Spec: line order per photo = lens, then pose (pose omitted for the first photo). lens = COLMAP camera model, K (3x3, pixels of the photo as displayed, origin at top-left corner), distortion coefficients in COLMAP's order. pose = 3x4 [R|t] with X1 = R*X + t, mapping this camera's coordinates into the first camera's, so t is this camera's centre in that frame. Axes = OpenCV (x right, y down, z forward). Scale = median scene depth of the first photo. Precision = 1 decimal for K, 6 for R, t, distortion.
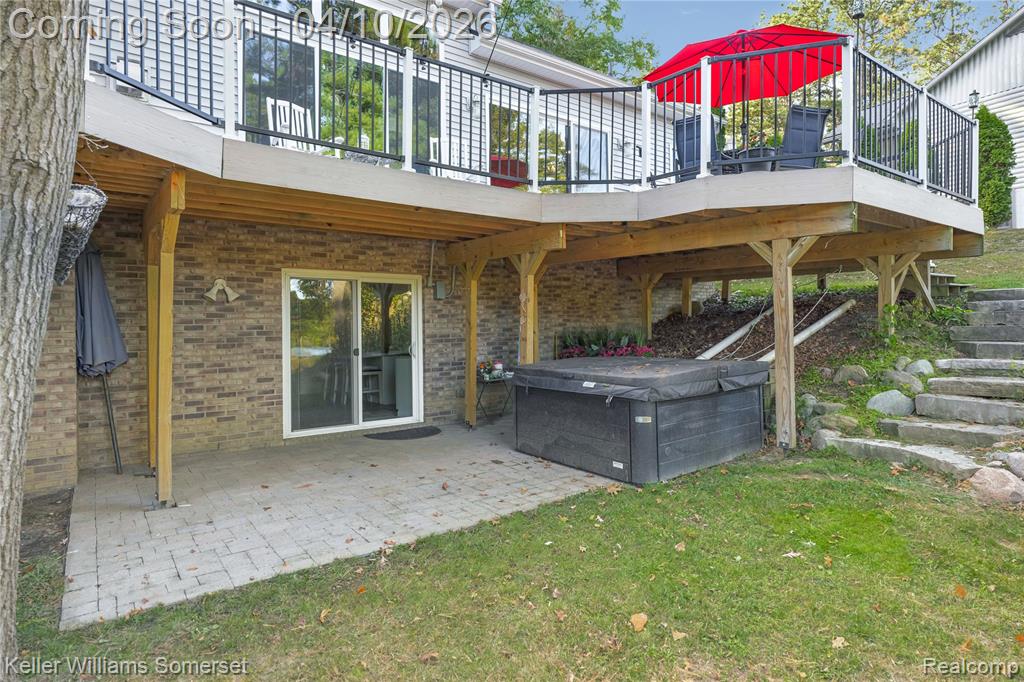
lens RADIAL K [[566.8, 0, 490.2], [0, 566.8, 323.0], [0, 0, 1]] dist [-0.005277, -0.000327]
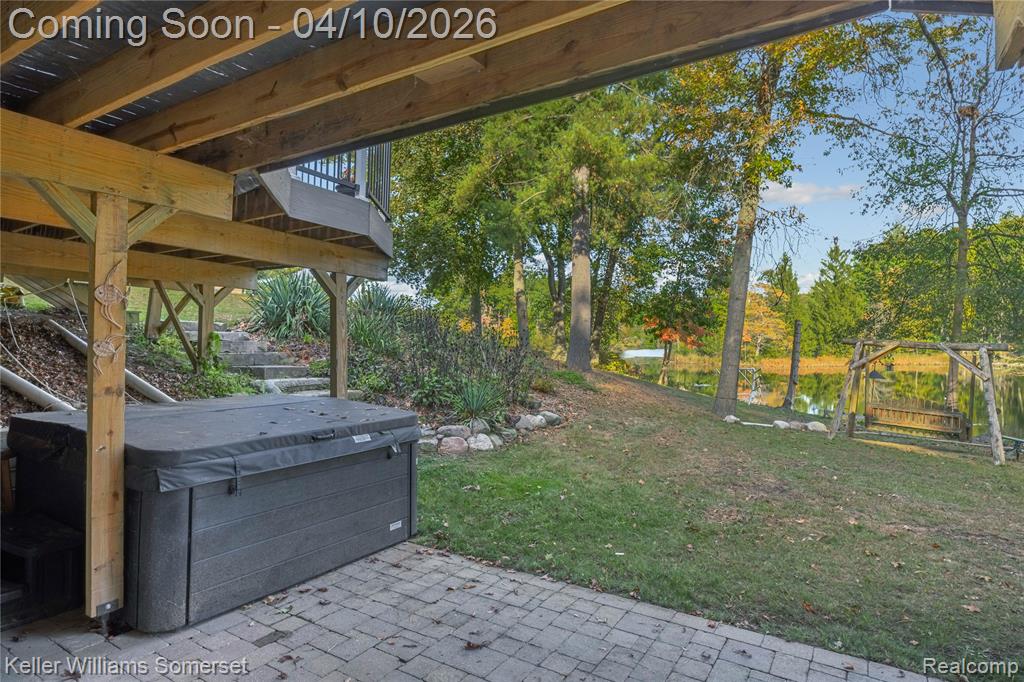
lens RADIAL K [[566.8, 0, 512.4], [0, 566.8, 345.1], [0, 0, 1]] dist [-0.005277, -0.000327]
pose [[-0.373894, 0.004664, 0.927460, -0.635143], [-0.005794, 0.999956, -0.007365, -0.008964], [-0.927453, -0.008128, -0.373851, 1.203352]]
